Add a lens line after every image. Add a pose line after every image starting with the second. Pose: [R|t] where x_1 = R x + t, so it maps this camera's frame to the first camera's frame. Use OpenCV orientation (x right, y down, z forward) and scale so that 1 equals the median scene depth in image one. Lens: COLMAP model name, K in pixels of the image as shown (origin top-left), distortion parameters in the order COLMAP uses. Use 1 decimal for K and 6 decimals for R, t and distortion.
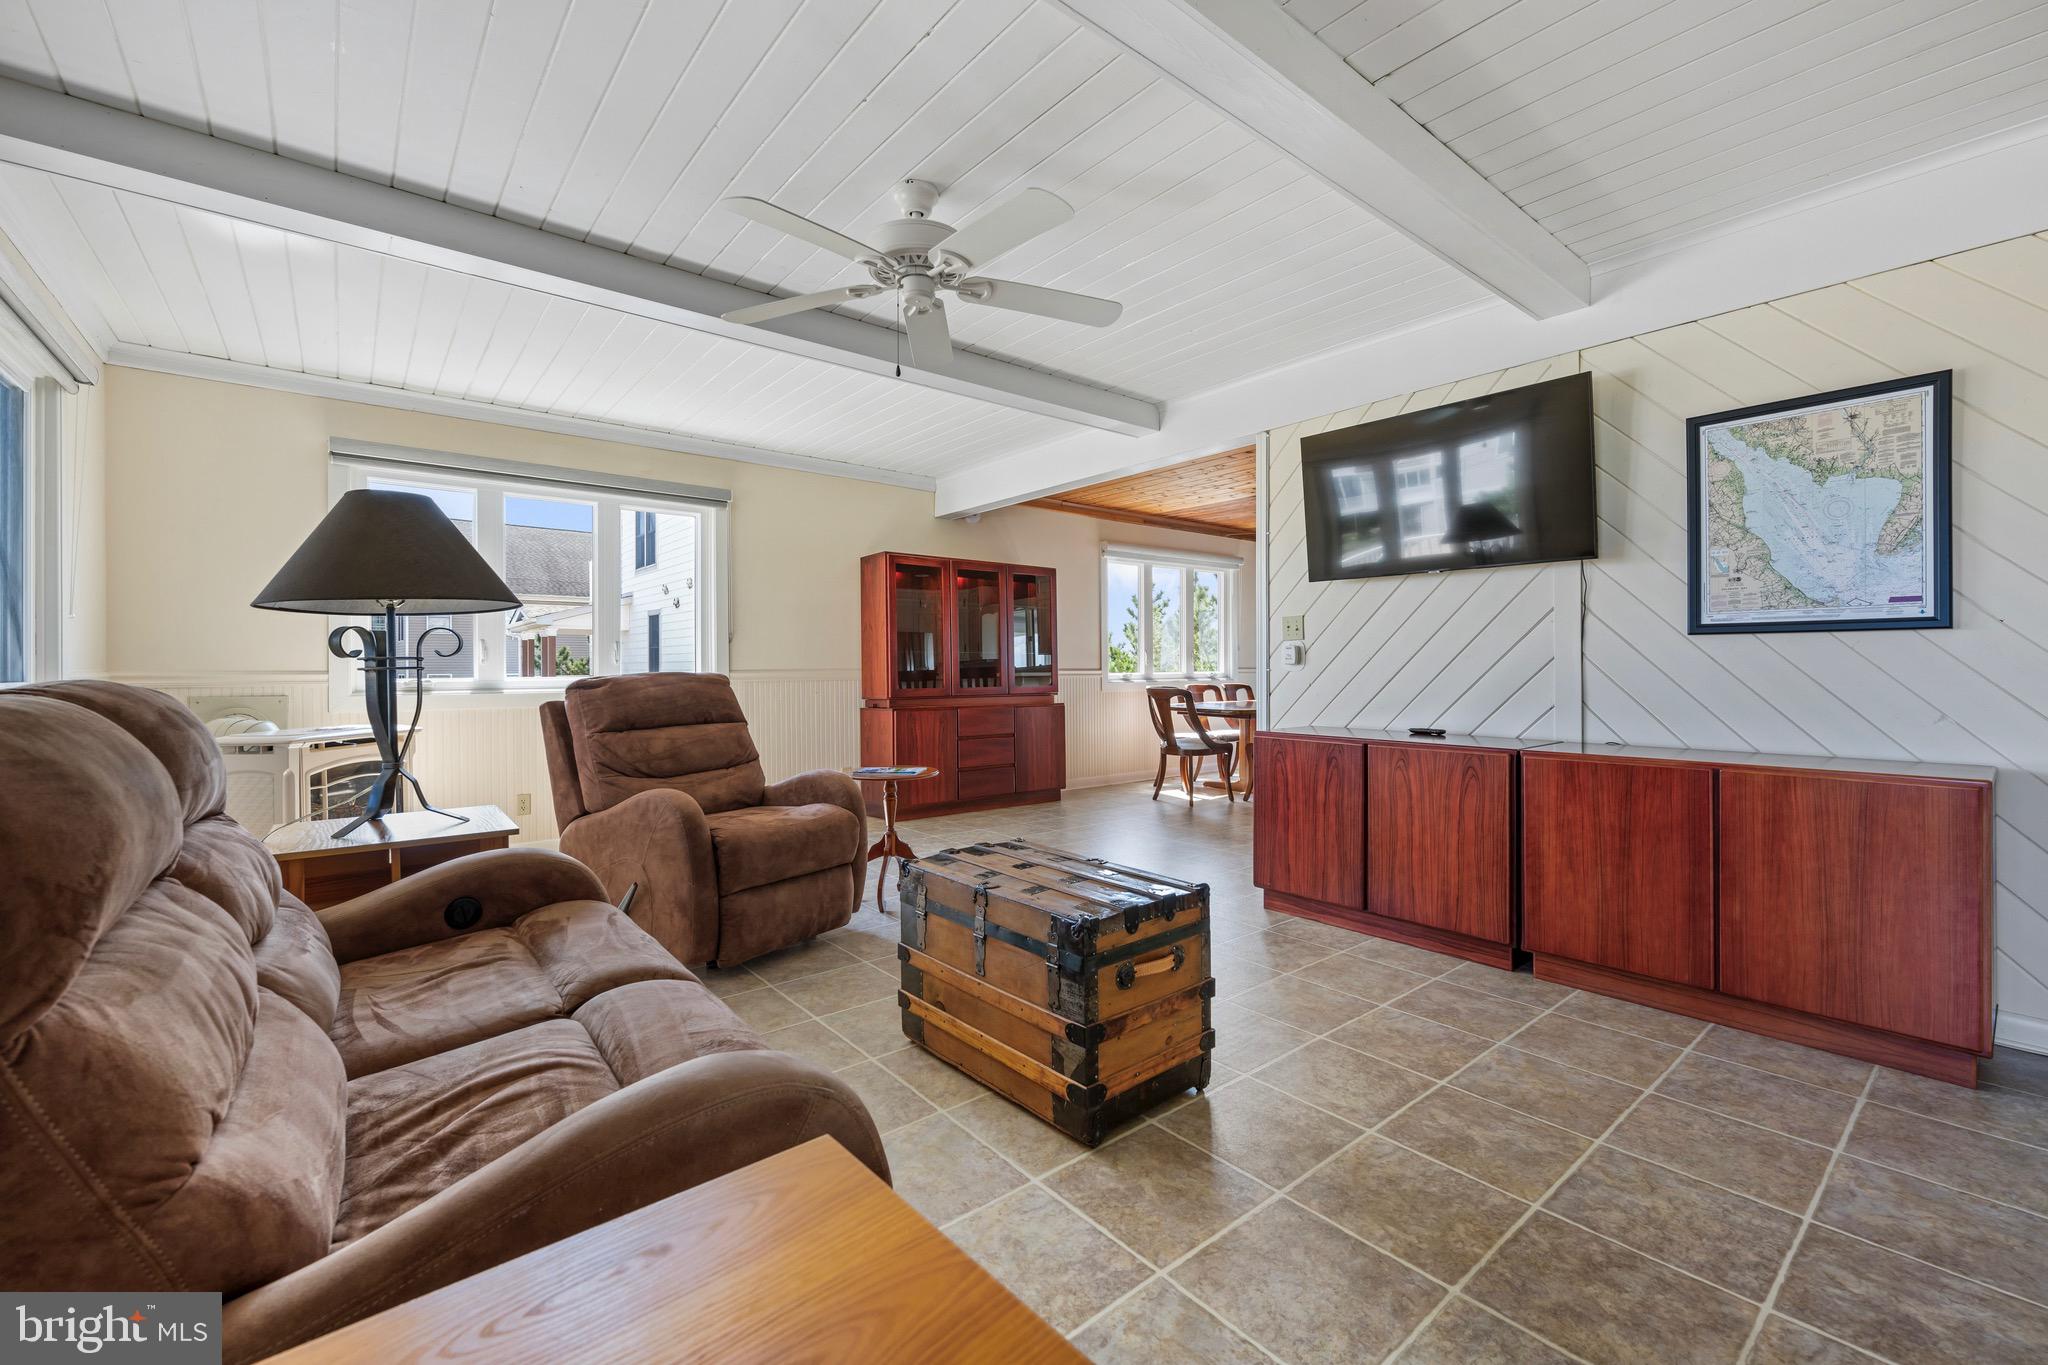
lens RADIAL K [[843.8, 0, 1023.1], [0, 843.8, 672.2], [0, 0, 1]] dist [-0.000646, -0.000131]
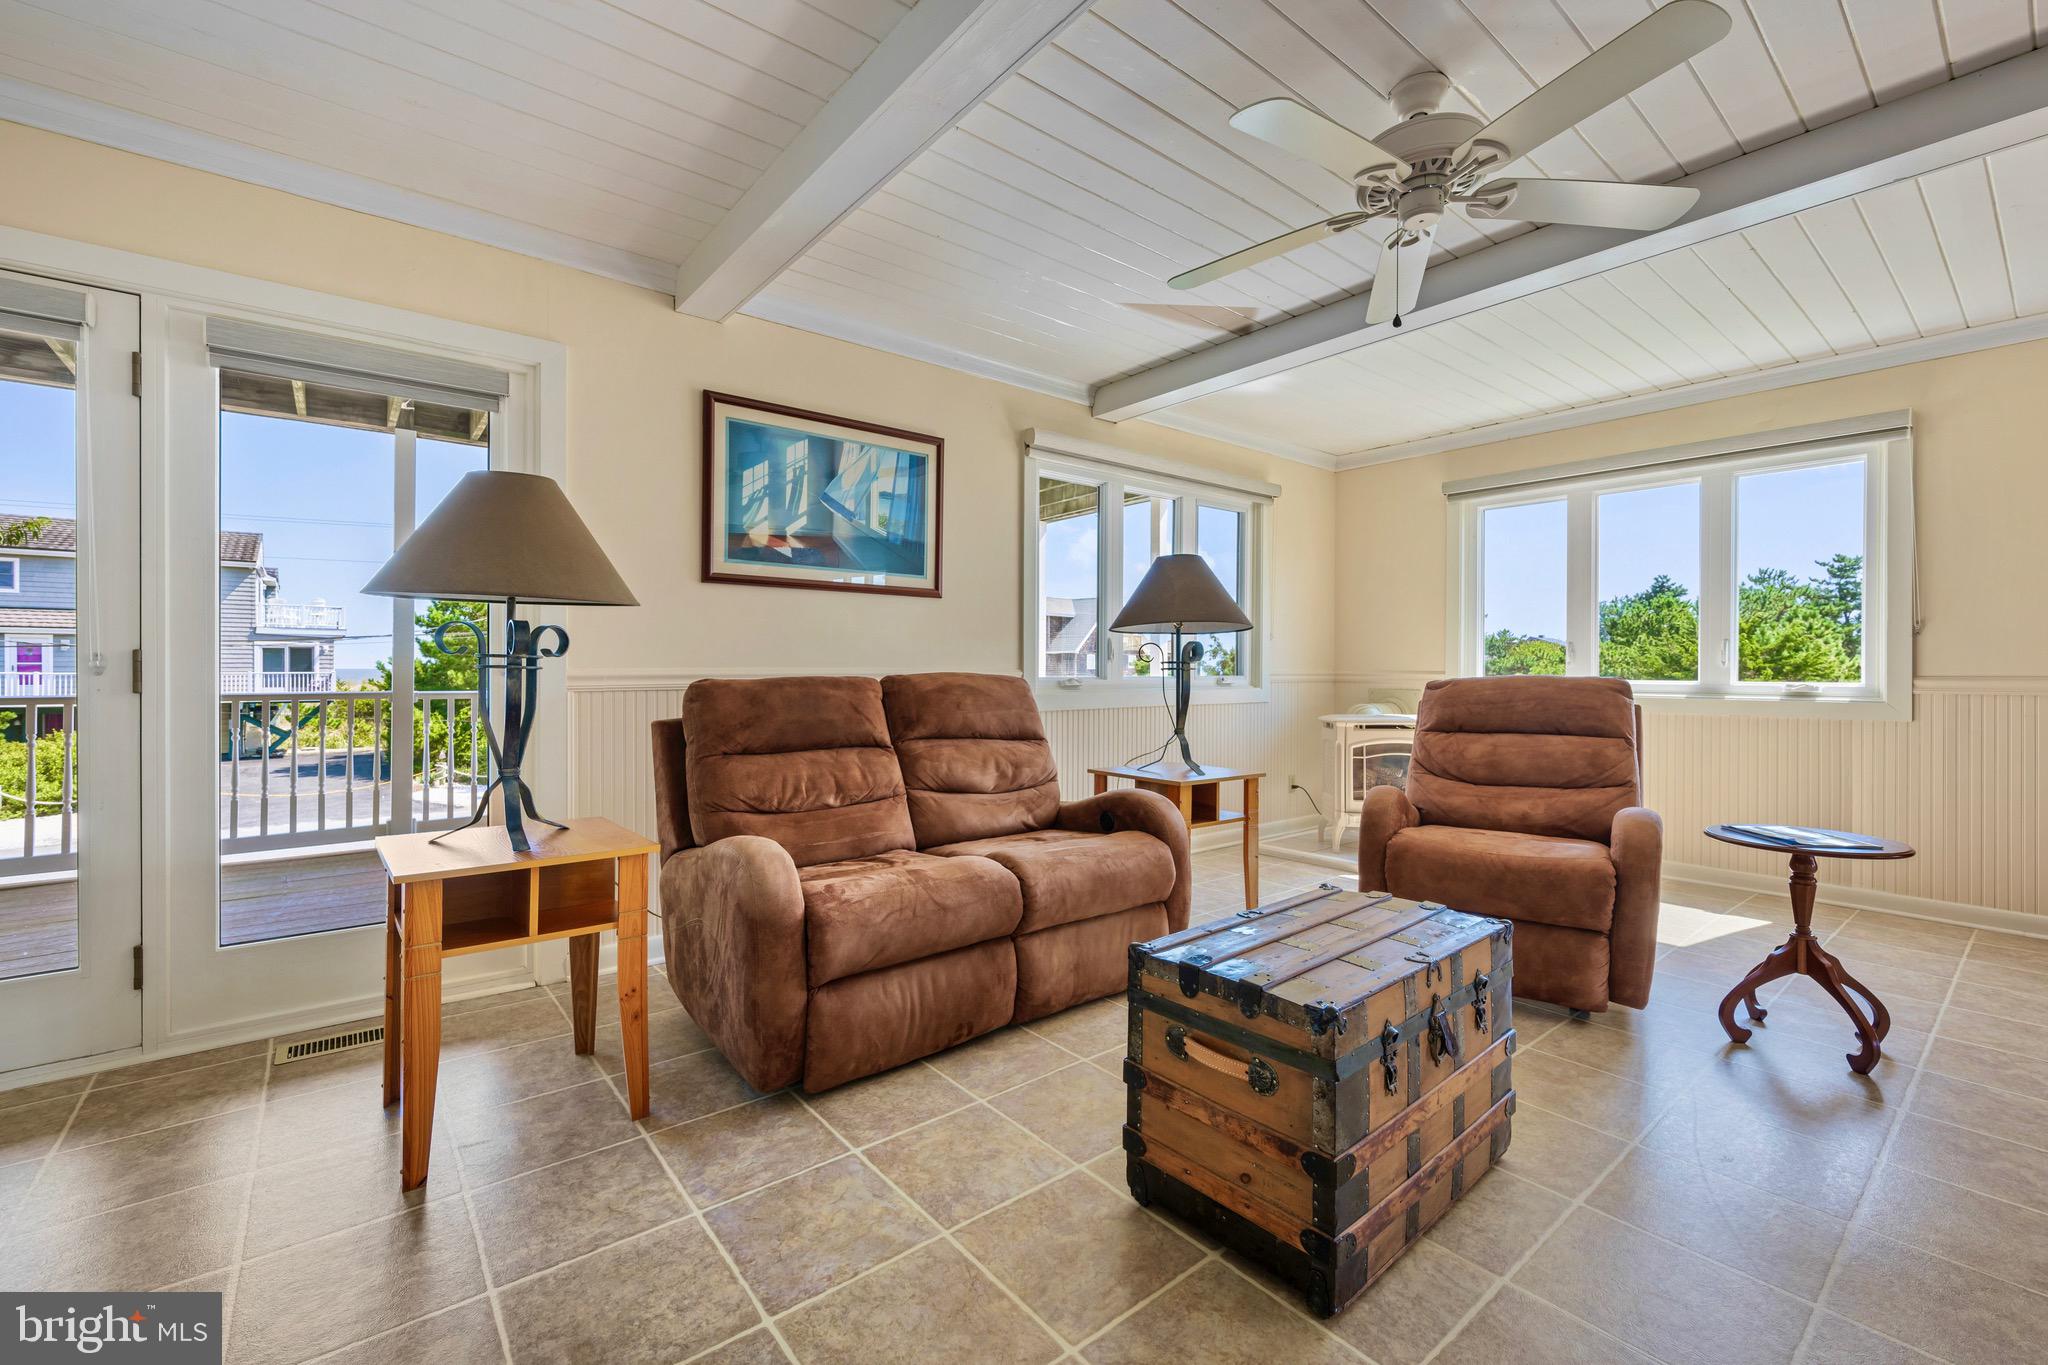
lens RADIAL K [[854.0, 0, 1021.6], [0, 854.0, 670.0], [0, 0, 1]] dist [0.000553, 0.000087]
pose [[-0.001890, 0.005677, -0.999982, 0.650437], [-0.009548, 0.999938, 0.005694, -0.007509], [0.999953, 0.009559, -0.001835, 0.567807]]
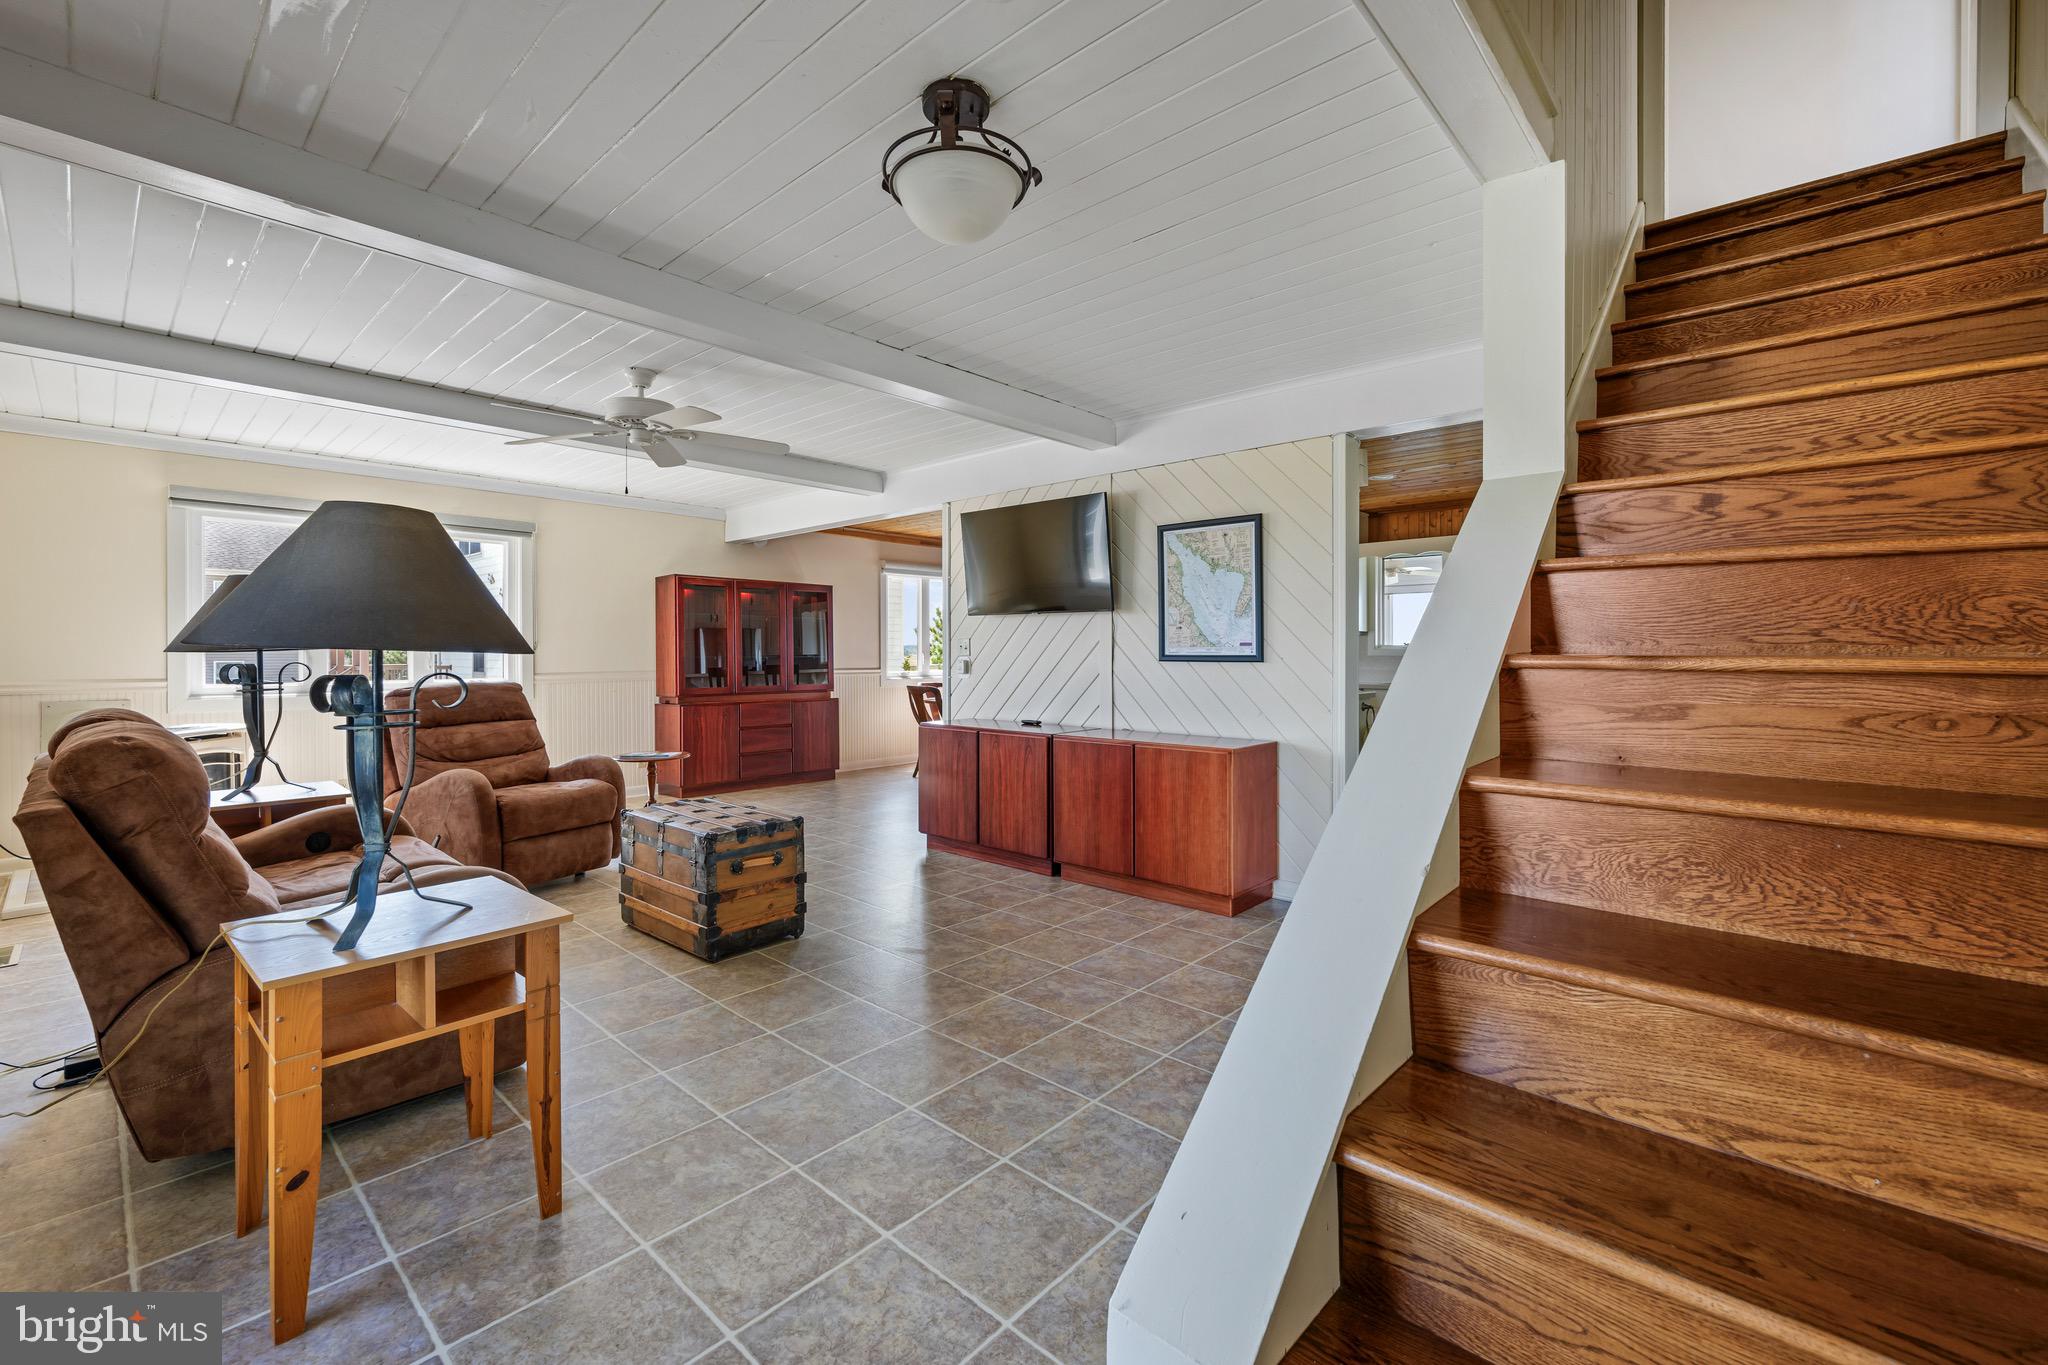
lens RADIAL K [[845.3, 0, 1016.7], [0, 845.3, 656.6], [0, 0, 1]] dist [-0.000647, -0.000356]
pose [[0.988838, 0.002282, 0.148976, 0.292234], [-0.002065, 0.999997, -0.001613, -0.051122], [-0.148979, 0.001287, 0.988840, -0.556738]]
